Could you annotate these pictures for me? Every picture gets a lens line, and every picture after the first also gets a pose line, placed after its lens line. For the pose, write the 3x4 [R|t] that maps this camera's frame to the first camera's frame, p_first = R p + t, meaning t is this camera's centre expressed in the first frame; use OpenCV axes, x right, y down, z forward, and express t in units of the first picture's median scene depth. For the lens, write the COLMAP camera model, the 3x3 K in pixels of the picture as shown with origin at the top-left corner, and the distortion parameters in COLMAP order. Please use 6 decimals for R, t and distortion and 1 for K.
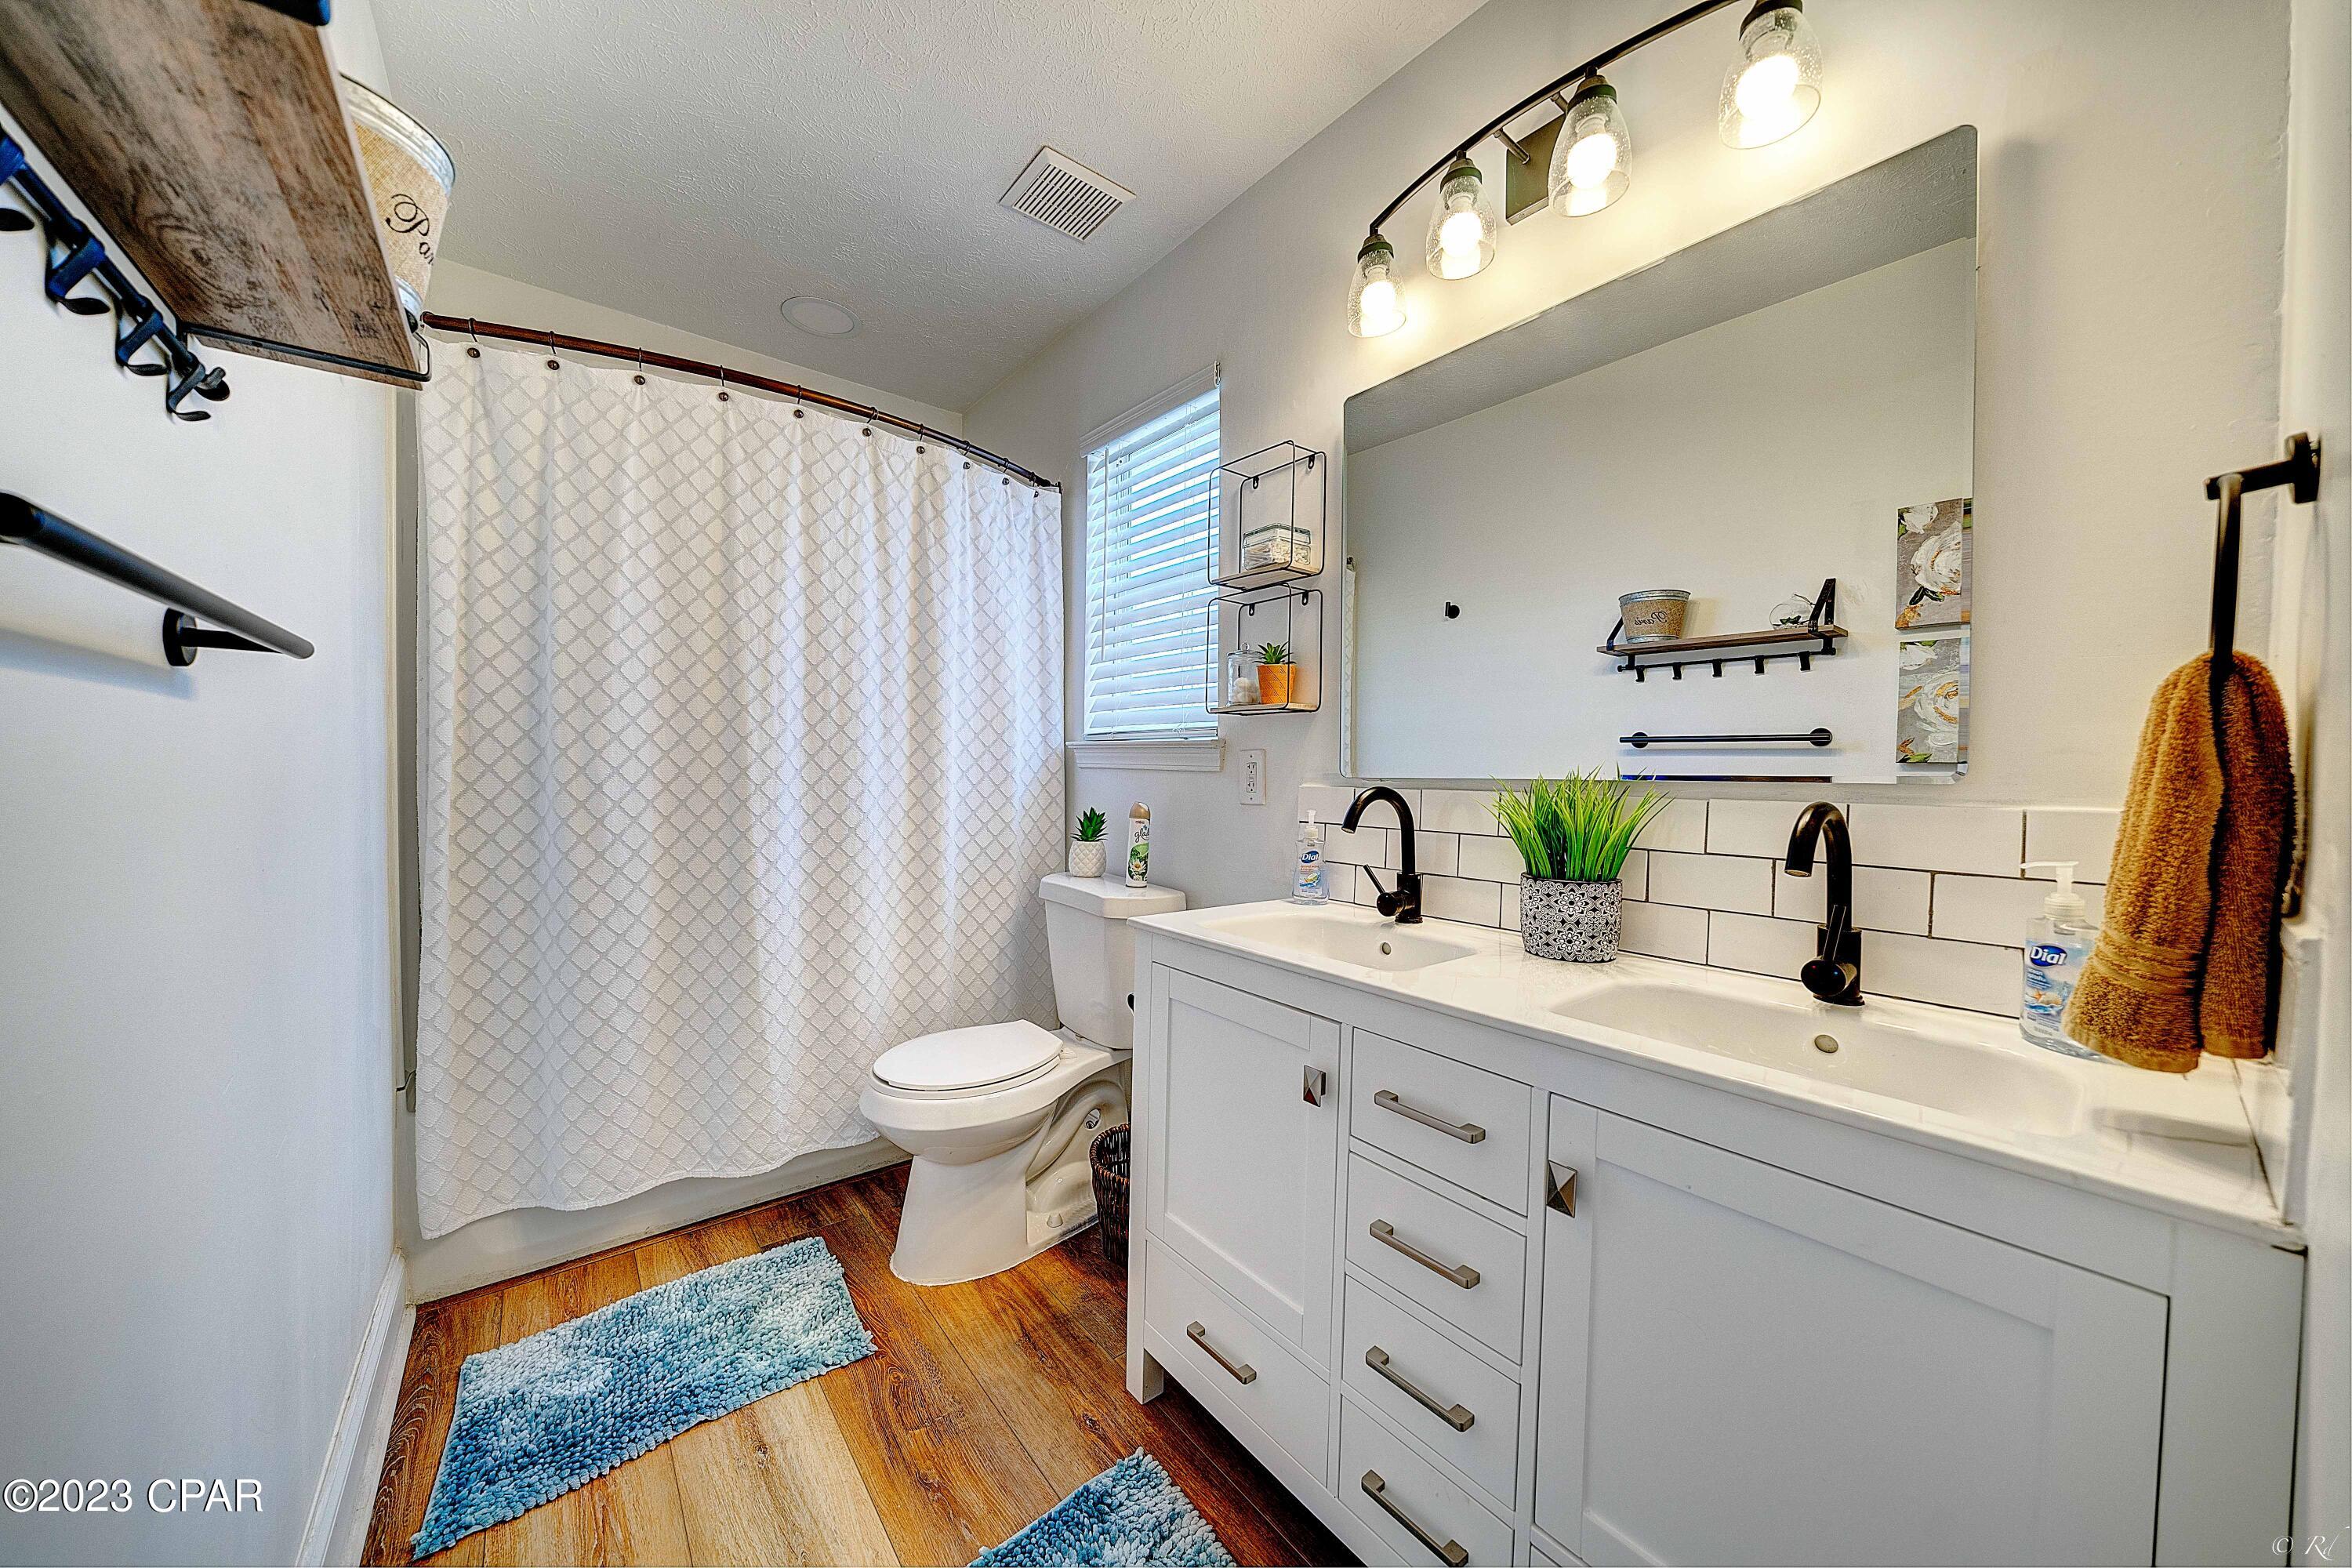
lens RADIAL K [[799.8, 0, 1176.0], [0, 799.8, 784.0], [0, 0, 1]] dist [0.001118, 0.000101]
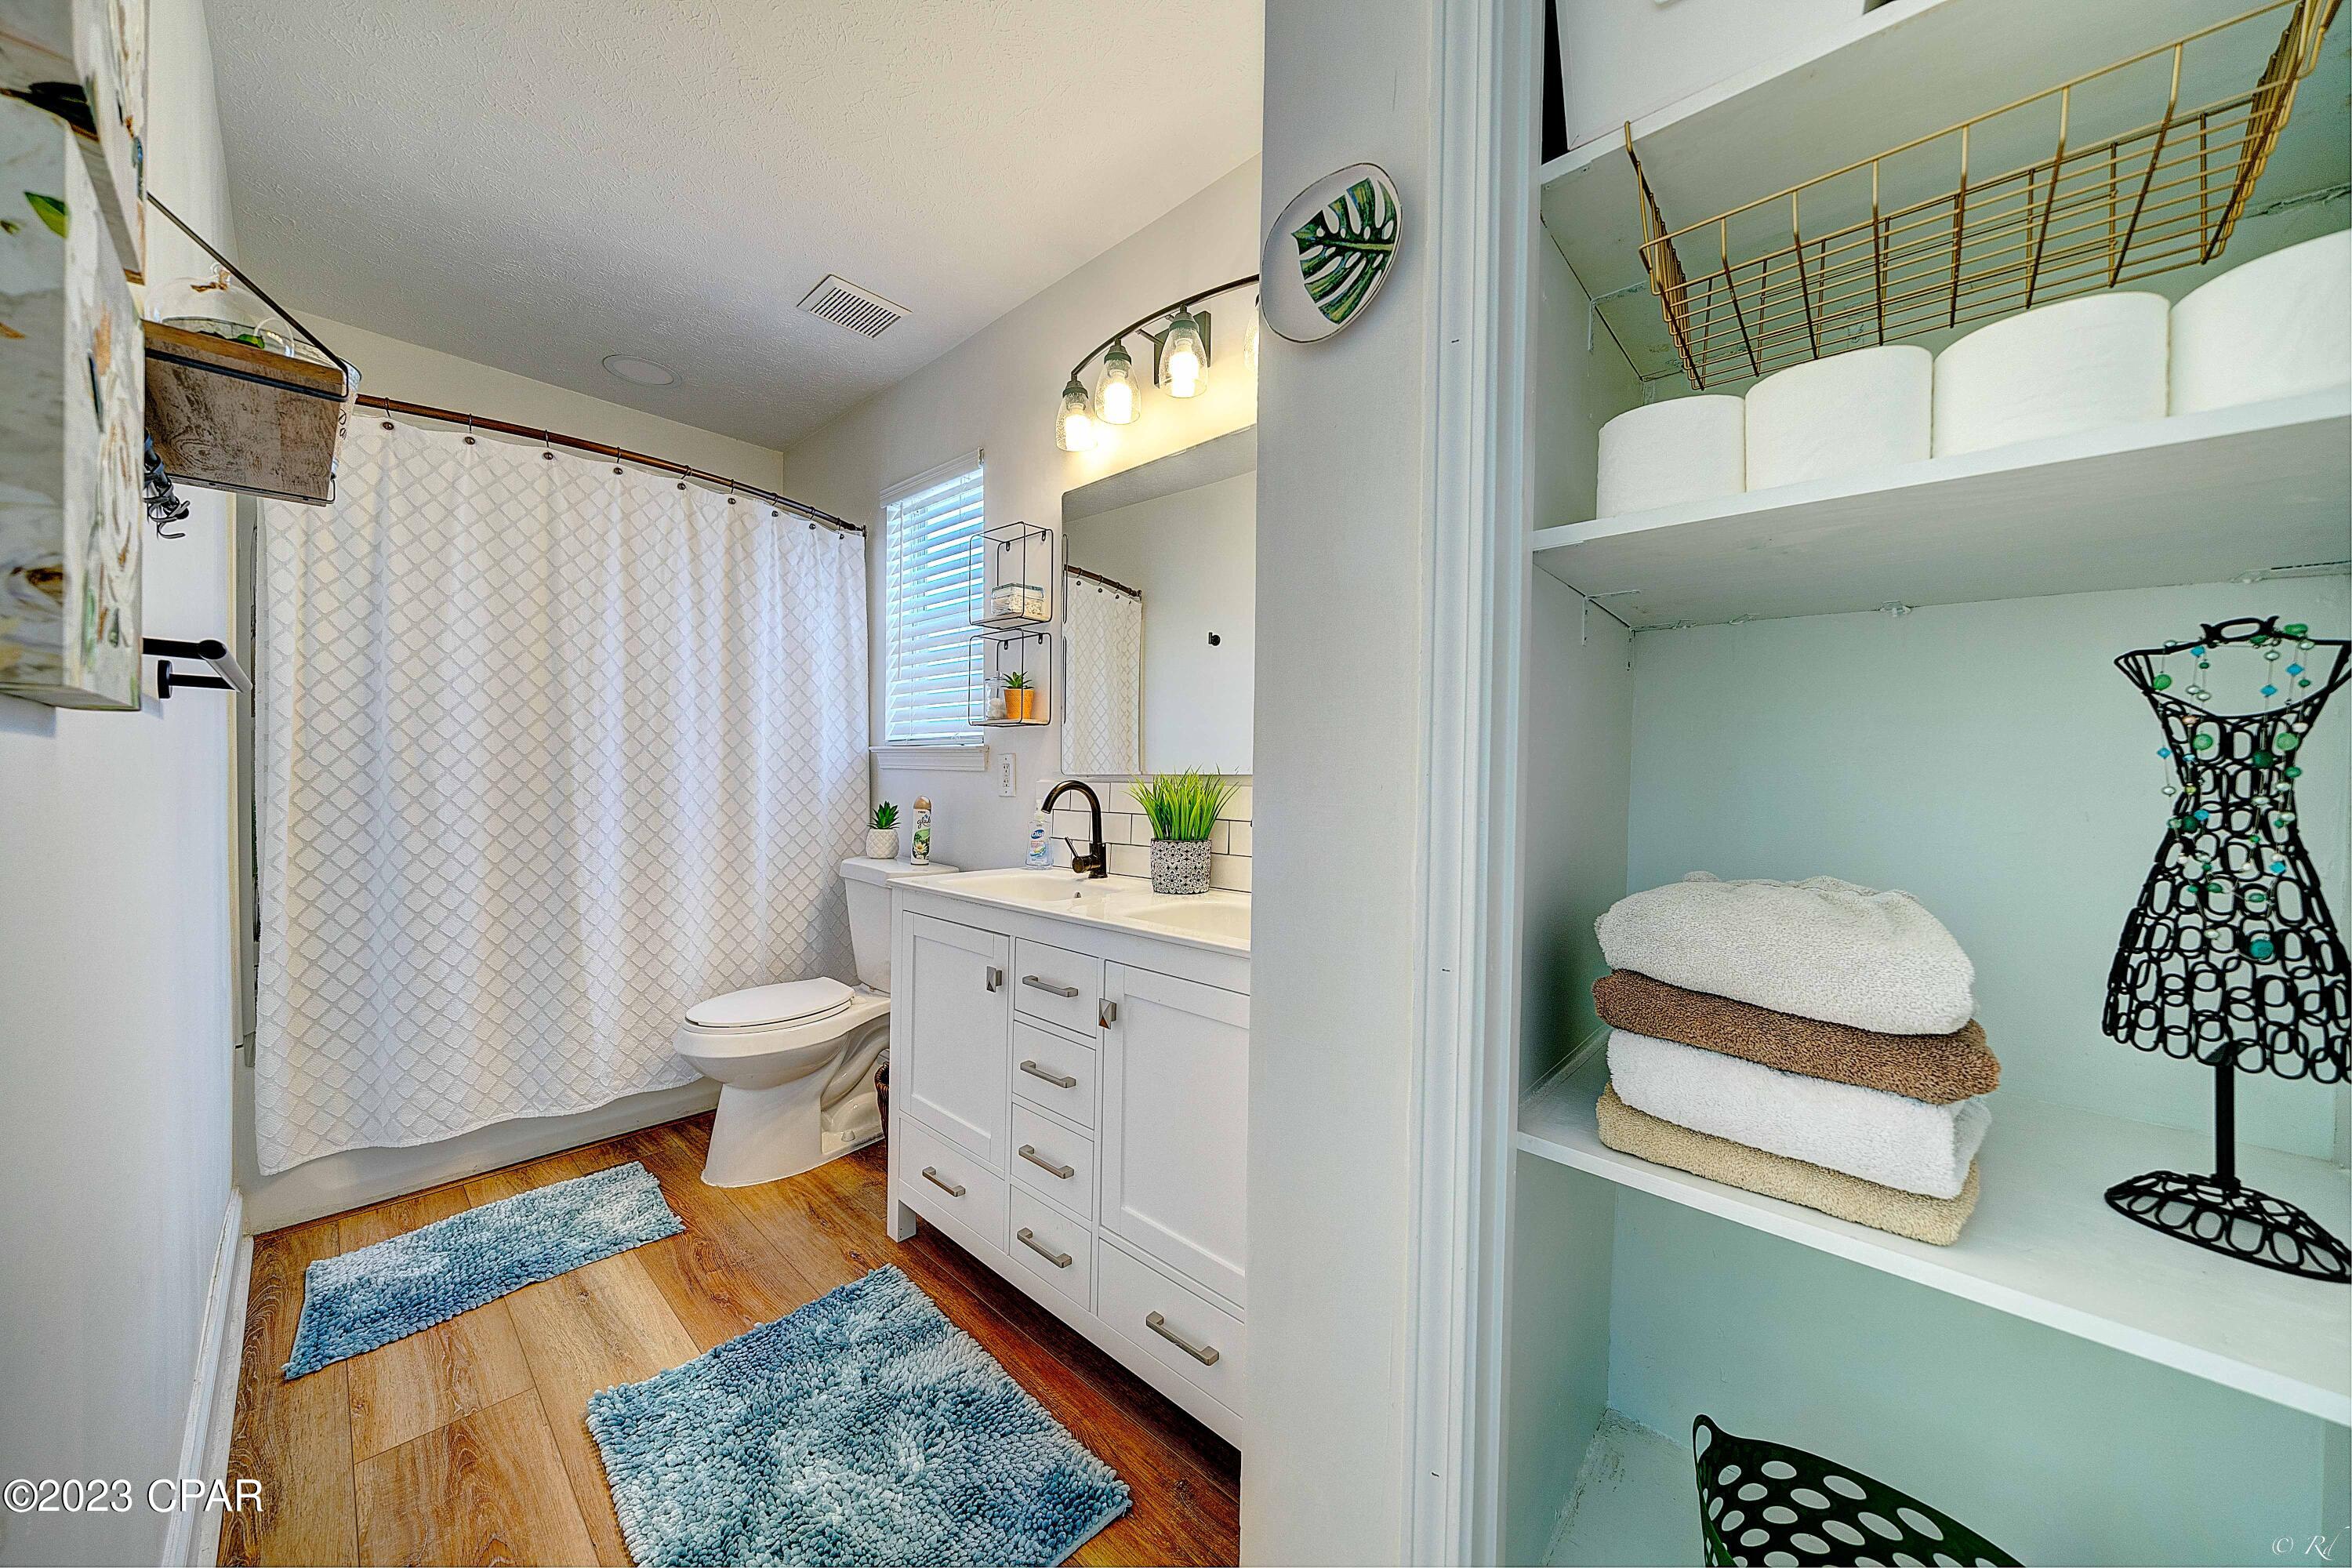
lens RADIAL K [[799.8, 0, 1176.0], [0, 799.8, 784.0], [0, 0, 1]] dist [0.001118, 0.000101]
pose [[0.987945, -0.004359, 0.154747, 0.176286], [0.005245, 0.999972, -0.005321, 0.014833], [-0.154720, 0.006068, 0.987940, -0.328743]]
